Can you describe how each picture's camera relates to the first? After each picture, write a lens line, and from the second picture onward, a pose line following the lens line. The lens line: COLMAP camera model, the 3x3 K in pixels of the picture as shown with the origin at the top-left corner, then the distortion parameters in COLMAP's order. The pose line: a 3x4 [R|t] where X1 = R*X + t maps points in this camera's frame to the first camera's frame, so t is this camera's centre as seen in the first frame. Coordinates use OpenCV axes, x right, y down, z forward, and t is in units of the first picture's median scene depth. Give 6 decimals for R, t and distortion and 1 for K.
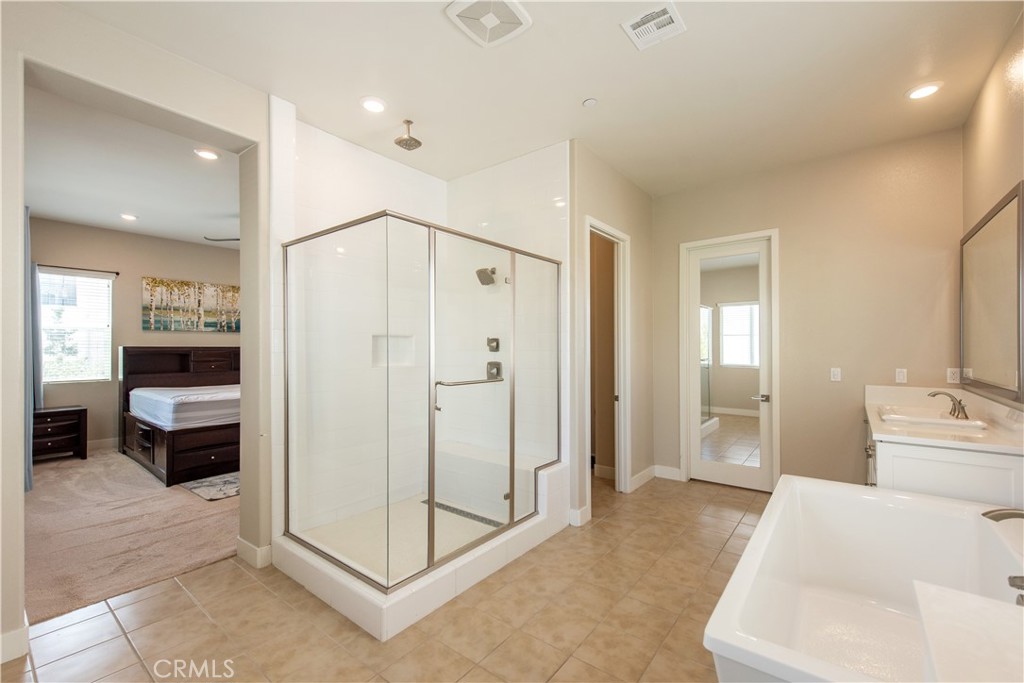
lens RADIAL K [[430.0, 0, 513.7], [0, 430.0, 344.9], [0, 0, 1]] dist [0.001761, -0.000669]
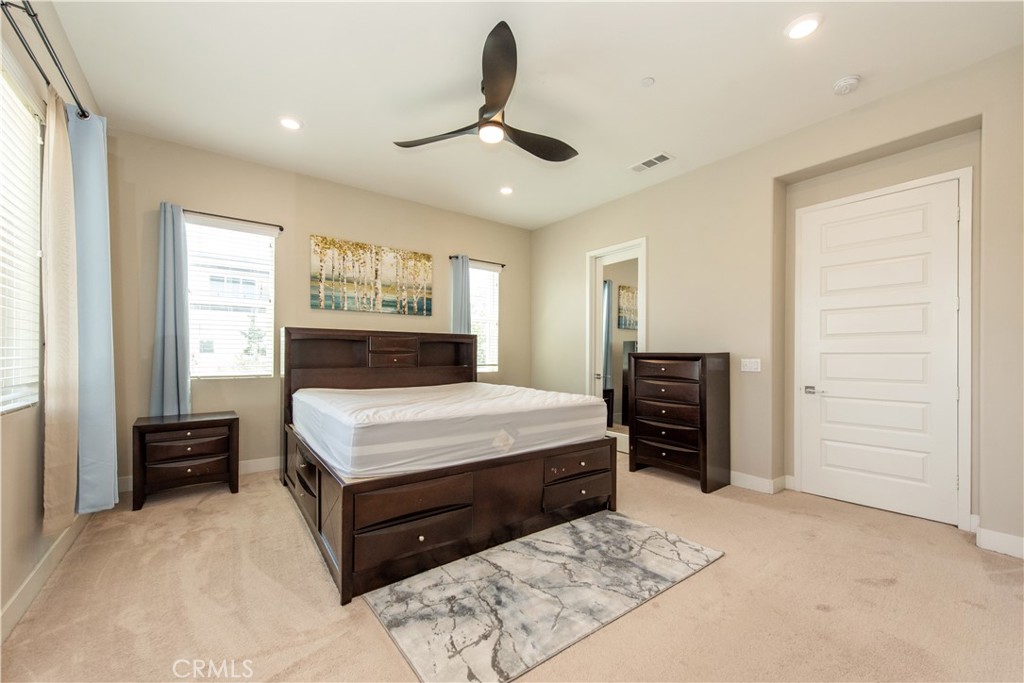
lens RADIAL K [[405.5, 0, 509.9], [0, 405.5, 349.6], [0, 0, 1]] dist [0.014474, -0.001052]
pose [[0.963243, 0.002695, -0.268619, -0.353677], [-0.003217, 0.999994, -0.001504, 0.035042], [0.268613, 0.002313, 0.963245, 0.428952]]
